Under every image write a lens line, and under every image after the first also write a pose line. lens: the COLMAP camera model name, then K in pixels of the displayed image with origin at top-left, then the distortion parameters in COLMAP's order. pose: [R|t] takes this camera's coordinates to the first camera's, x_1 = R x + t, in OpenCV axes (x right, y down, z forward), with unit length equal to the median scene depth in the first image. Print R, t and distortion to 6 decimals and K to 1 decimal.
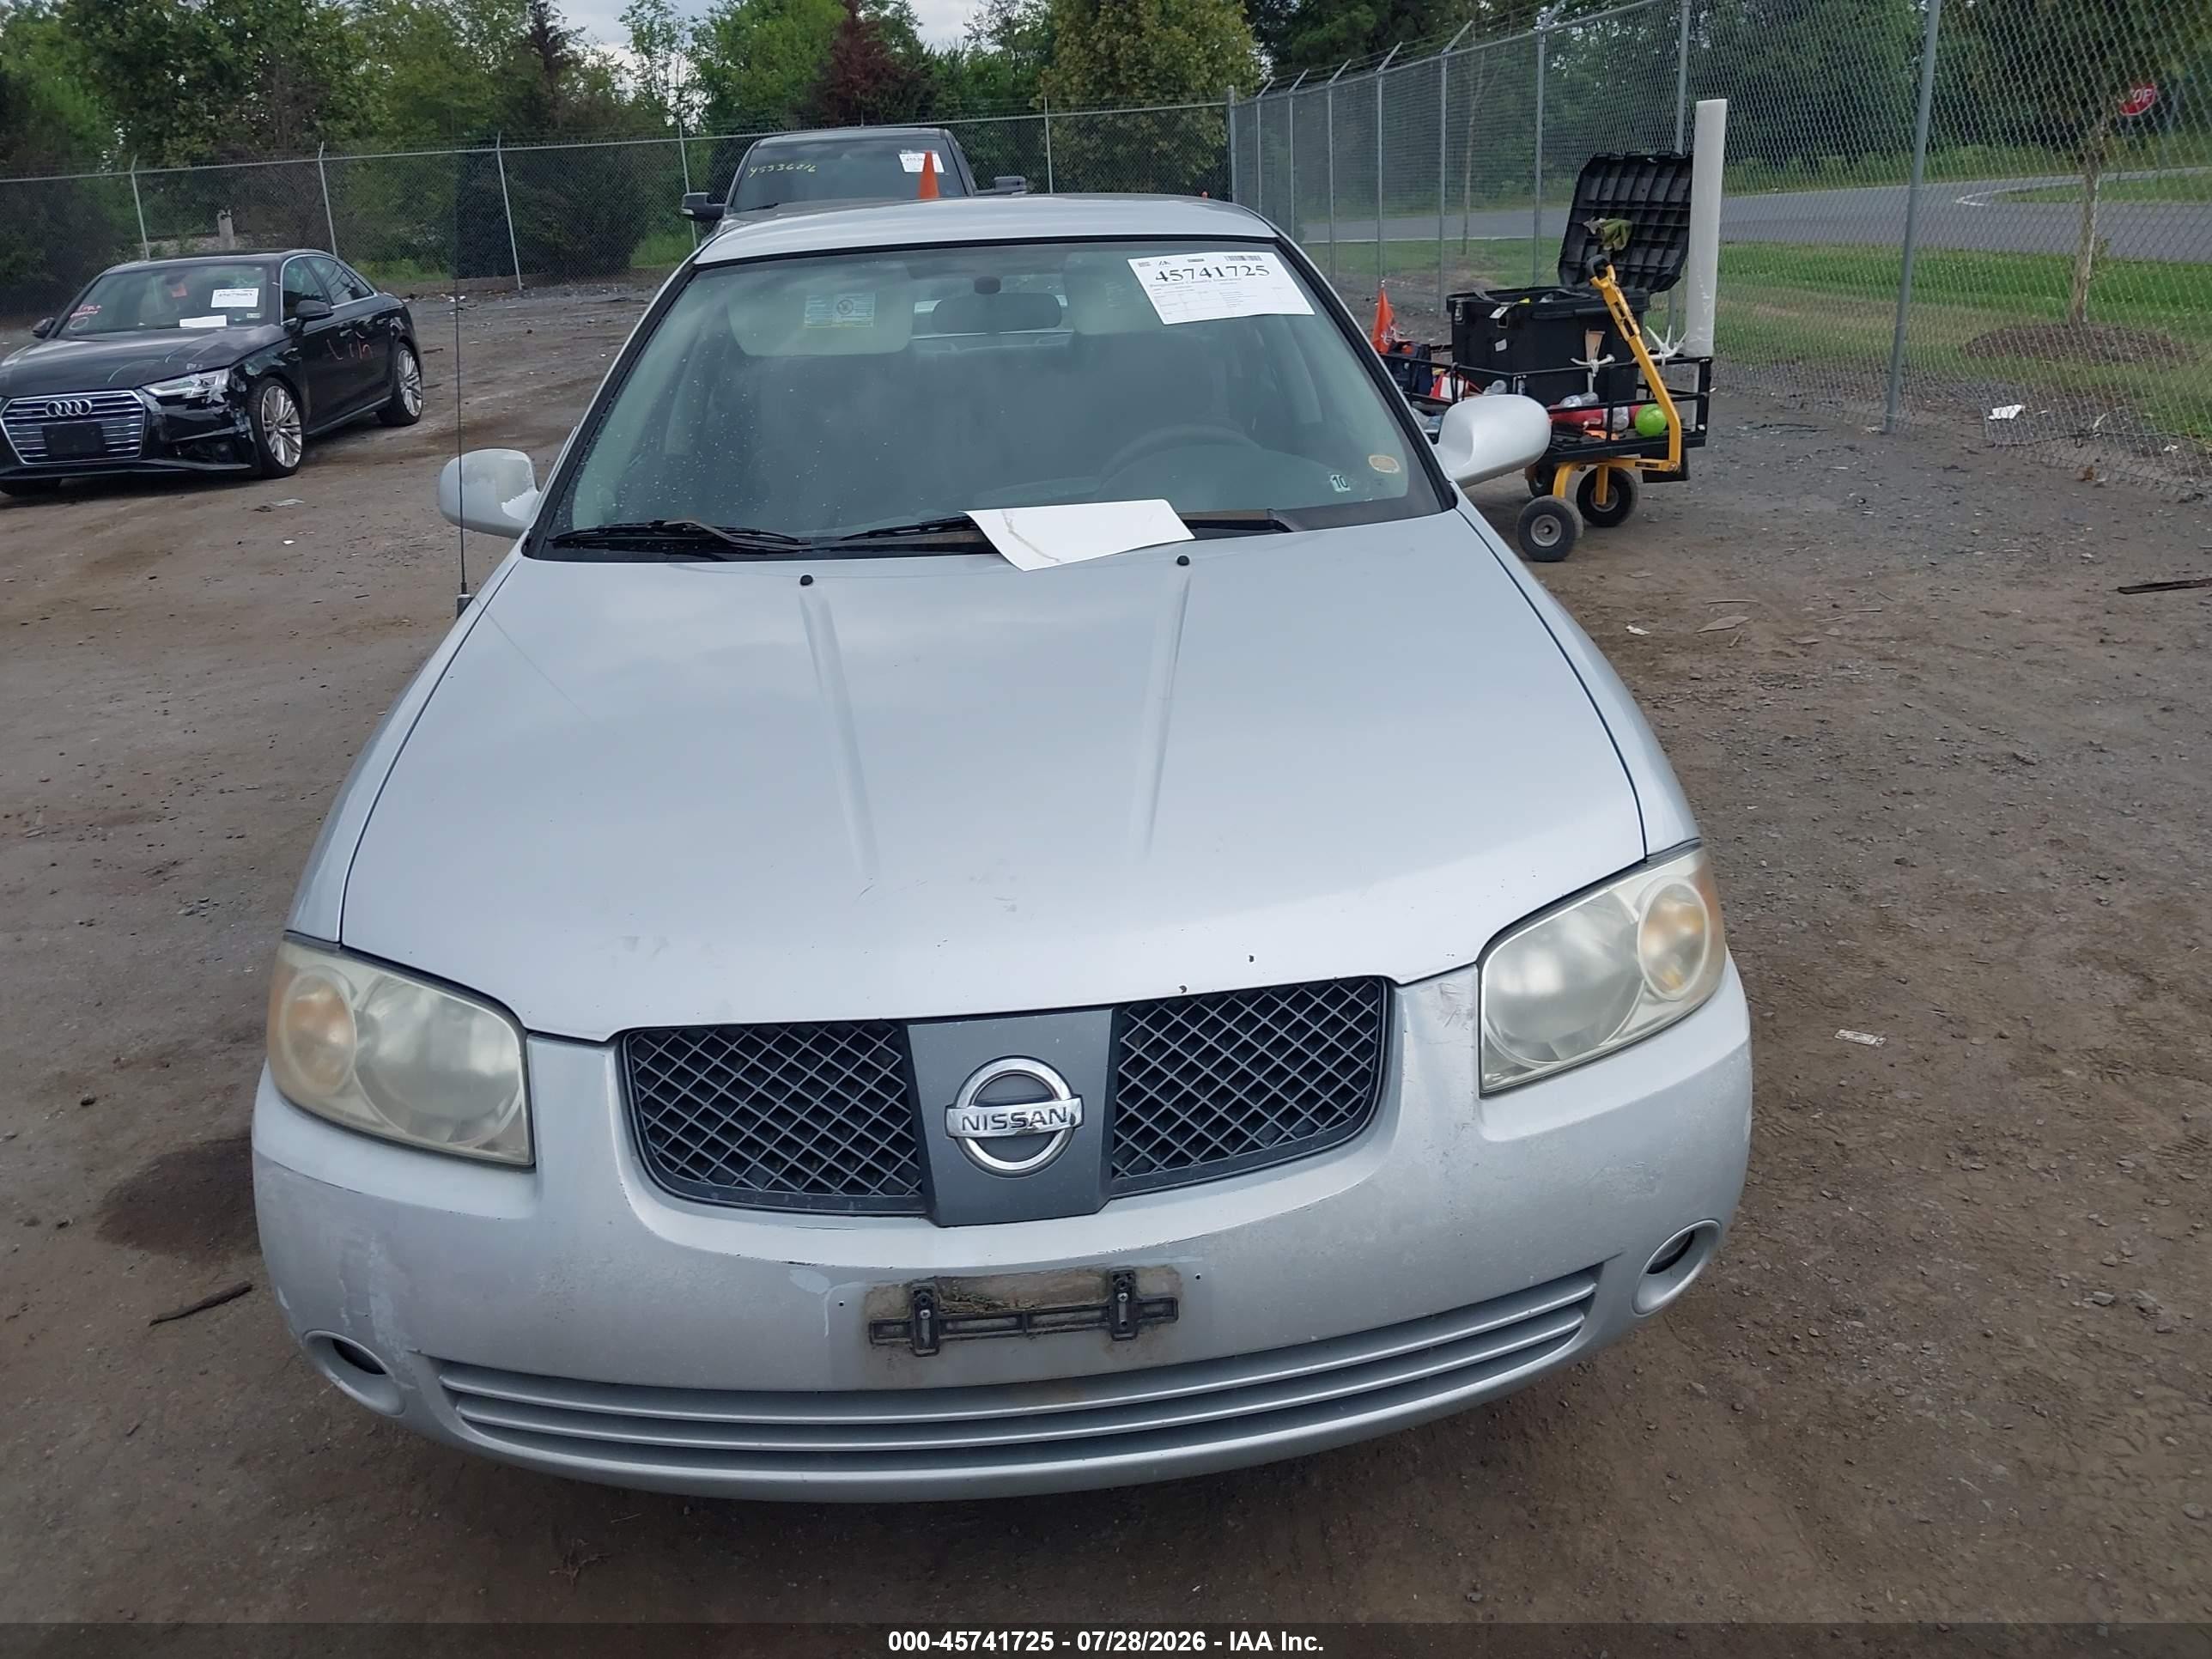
lens RADIAL K [[1772.2, 0, 1107.7], [0, 1772.2, 836.9], [0, 0, 1]] dist [-0.002914, 0.003964]
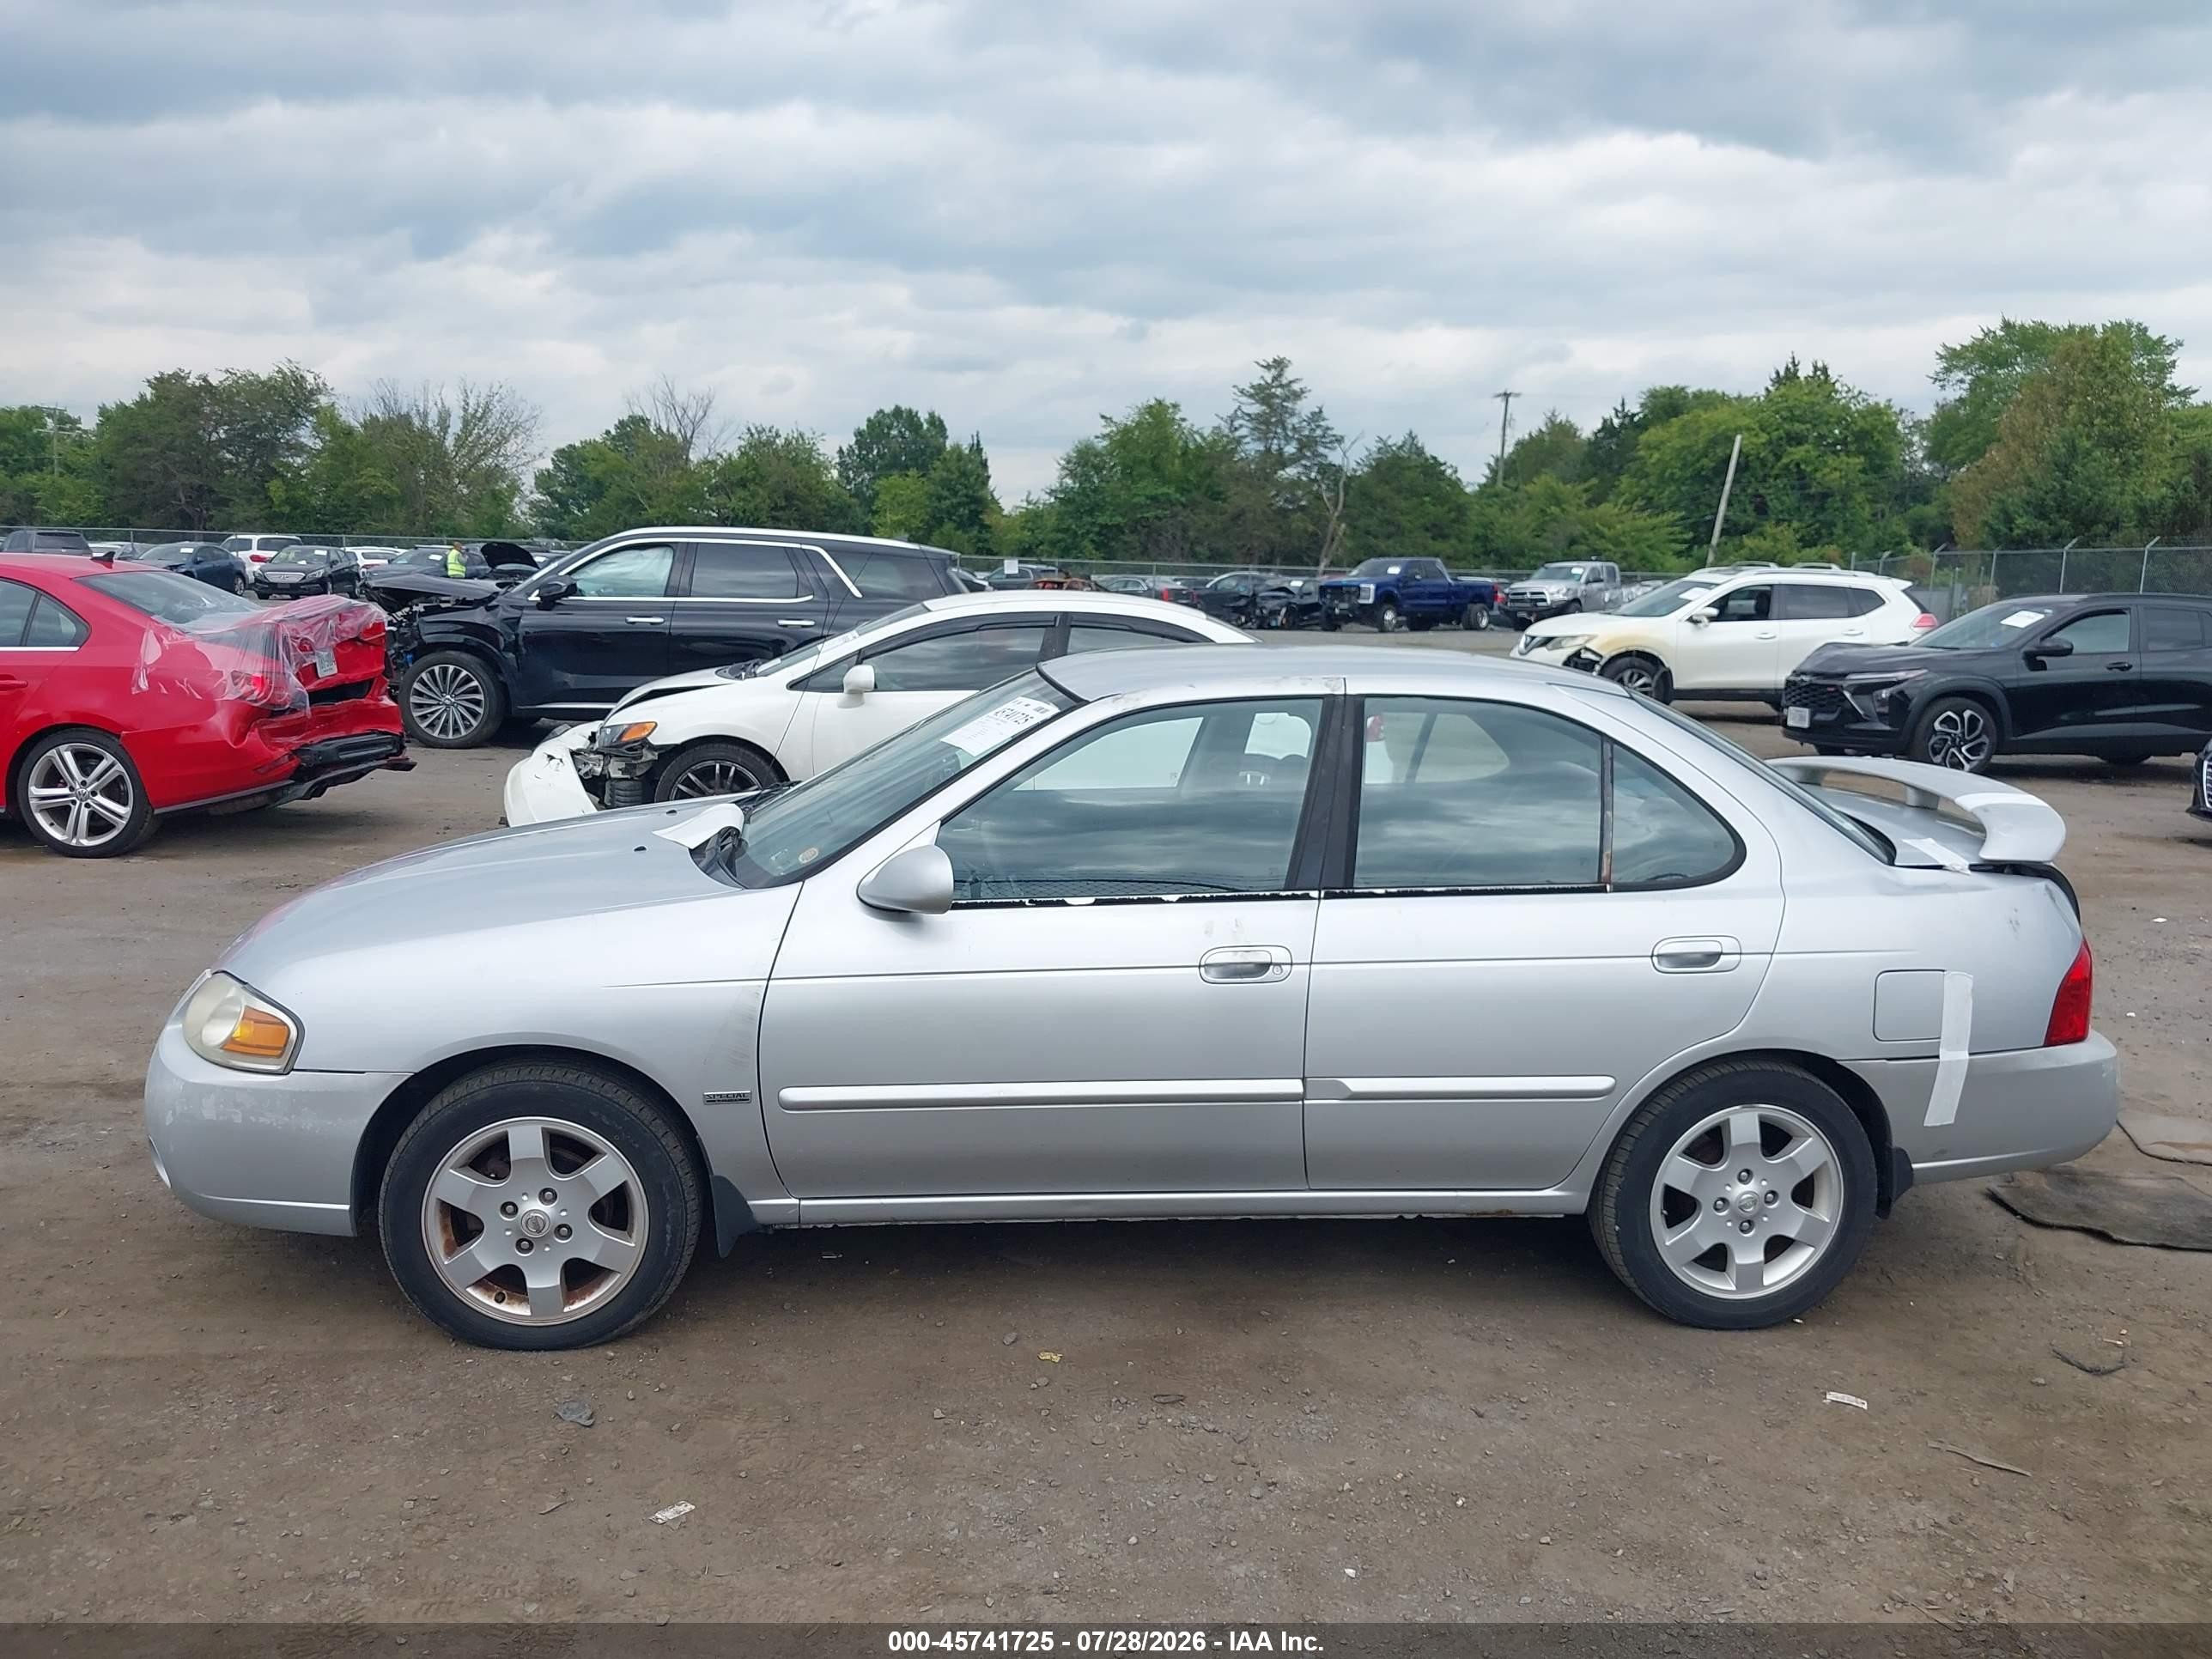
lens RADIAL K [[1772.2, 0, 1095.2], [0, 1772.2, 840.5], [0, 0, 1]] dist [-0.002914, 0.003964]
pose [[0.035910, 0.218925, -0.975081, 1.415386], [-0.371274, 0.908799, 0.190370, -0.545415], [0.927829, 0.355186, 0.113916, 1.038805]]
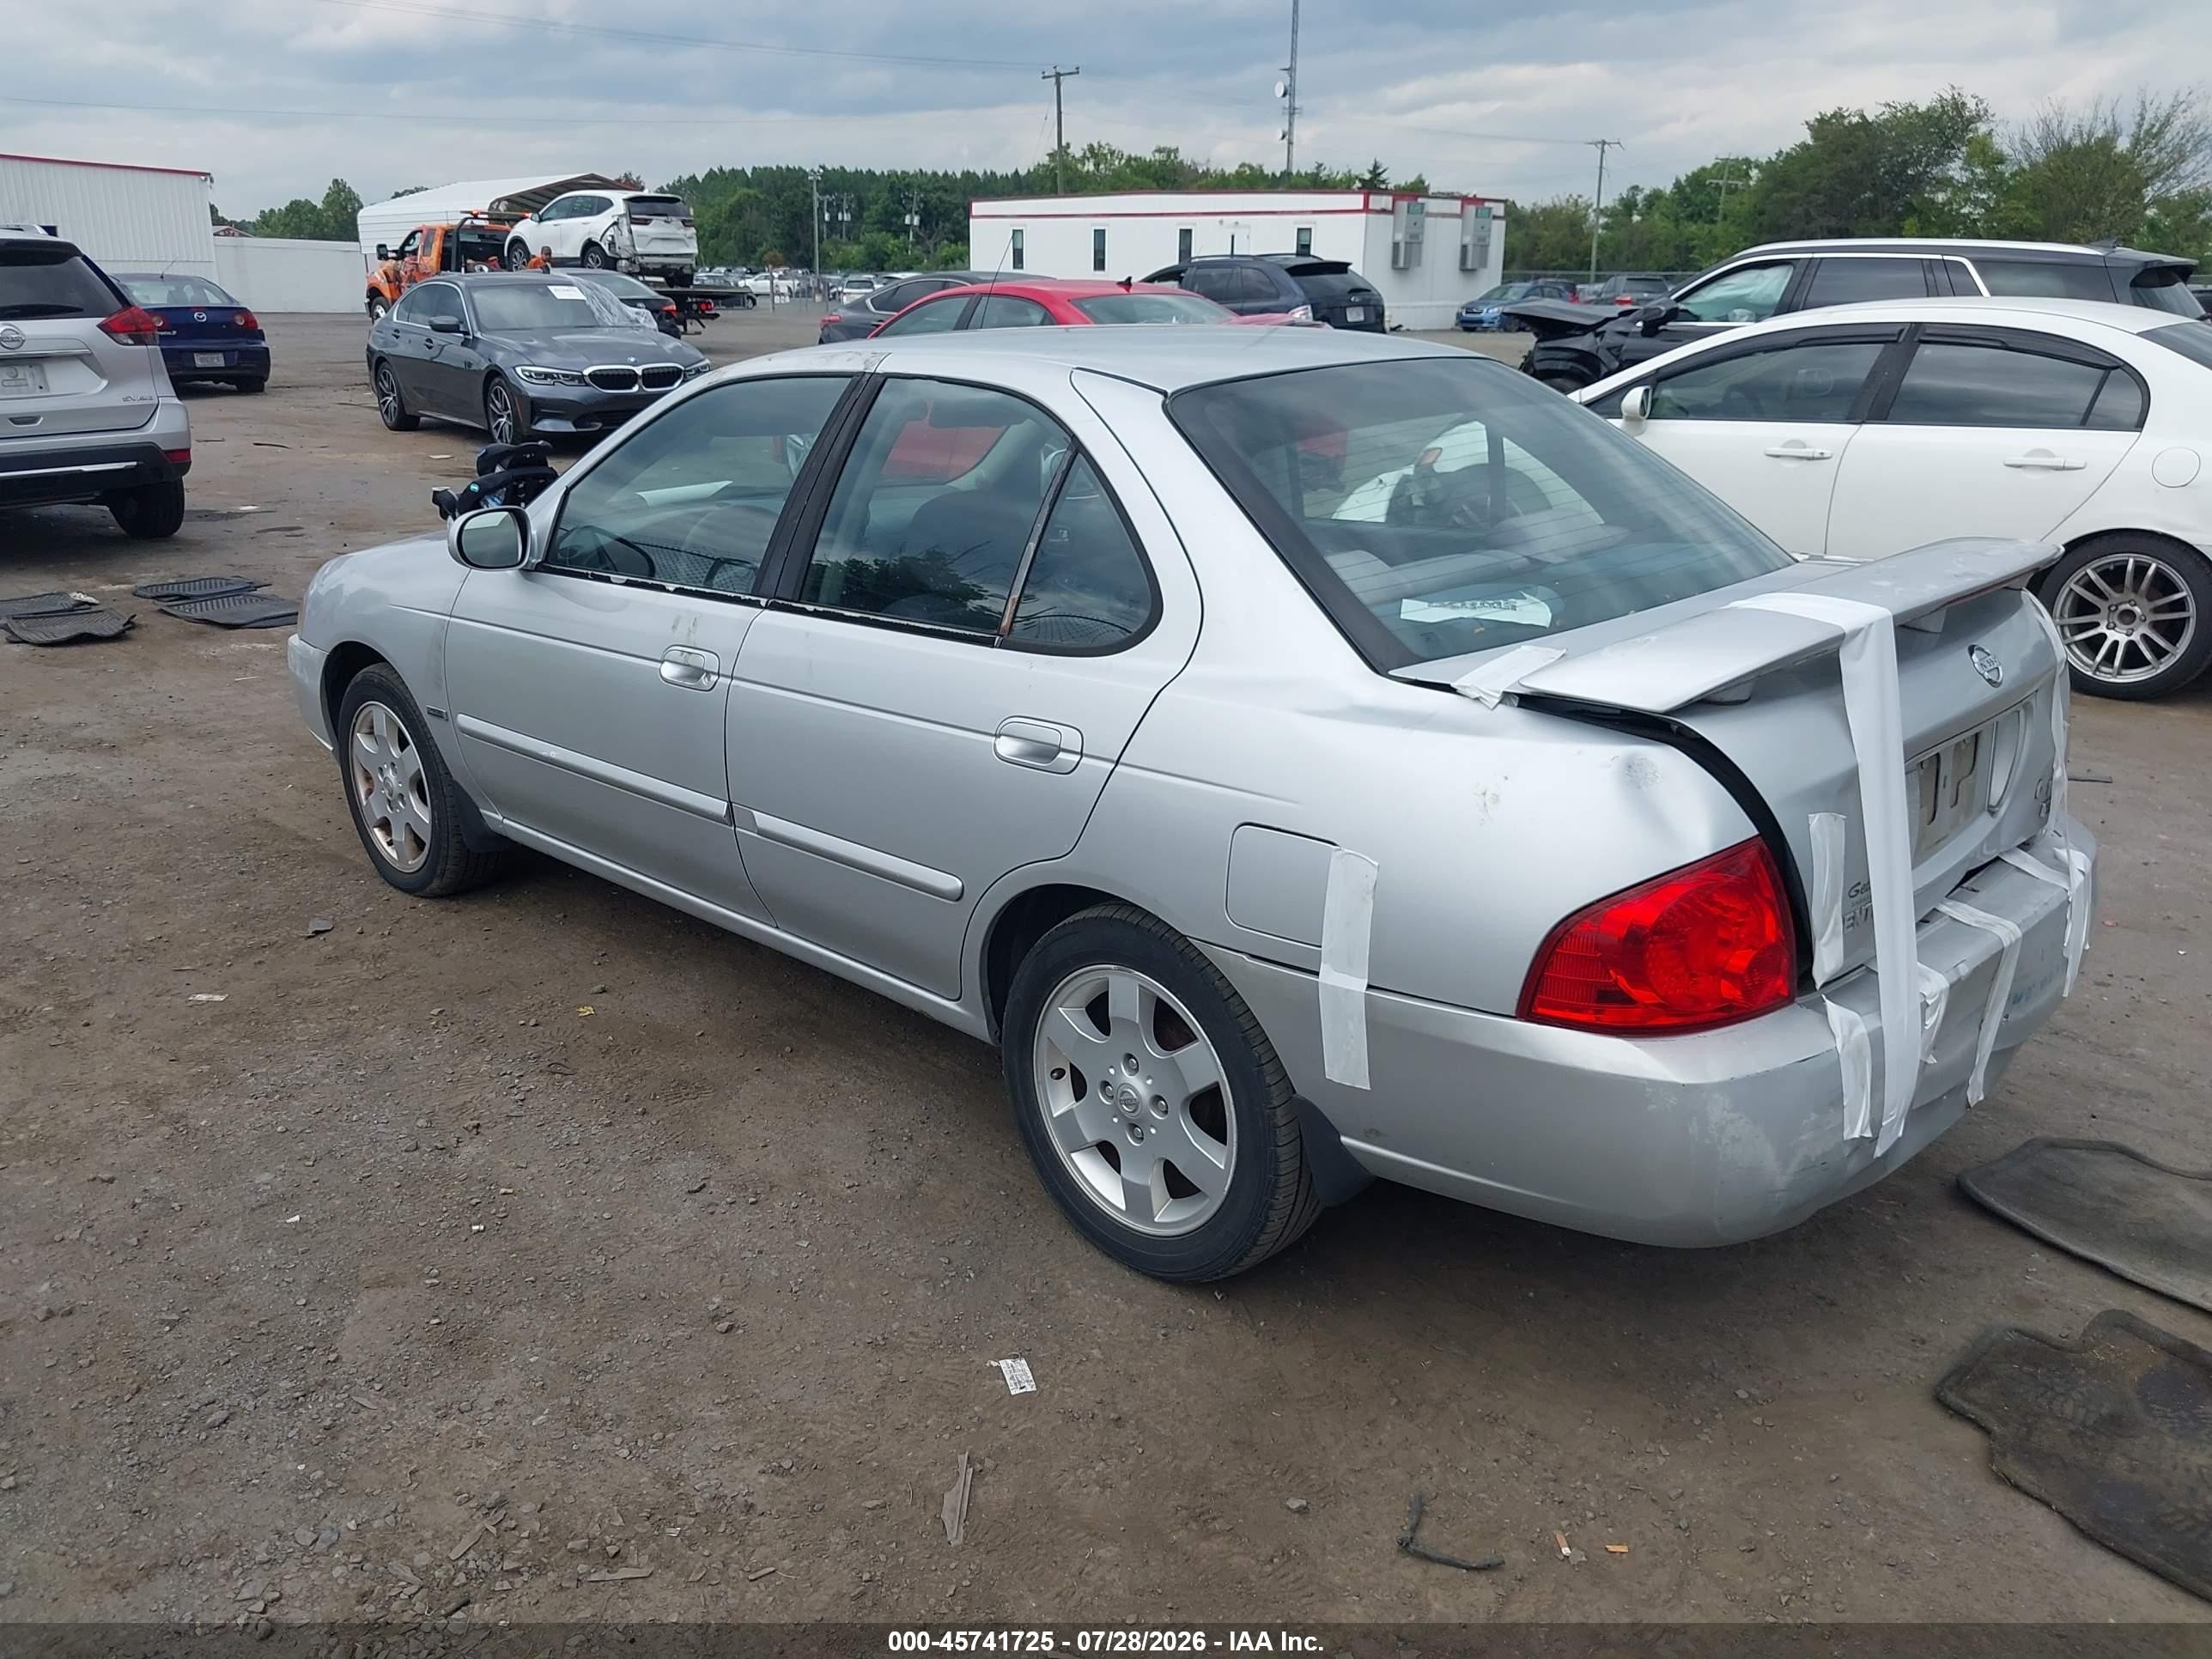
lens RADIAL K [[1772.2, 0, 1082.9], [0, 1772.2, 813.5], [0, 0, 1]] dist [-0.002914, 0.003964]
pose [[-0.748629, 0.248064, -0.614832, 0.756441], [-0.187116, 0.810608, 0.554889, -0.889728], [0.636037, 0.530451, -0.560428, 2.200046]]
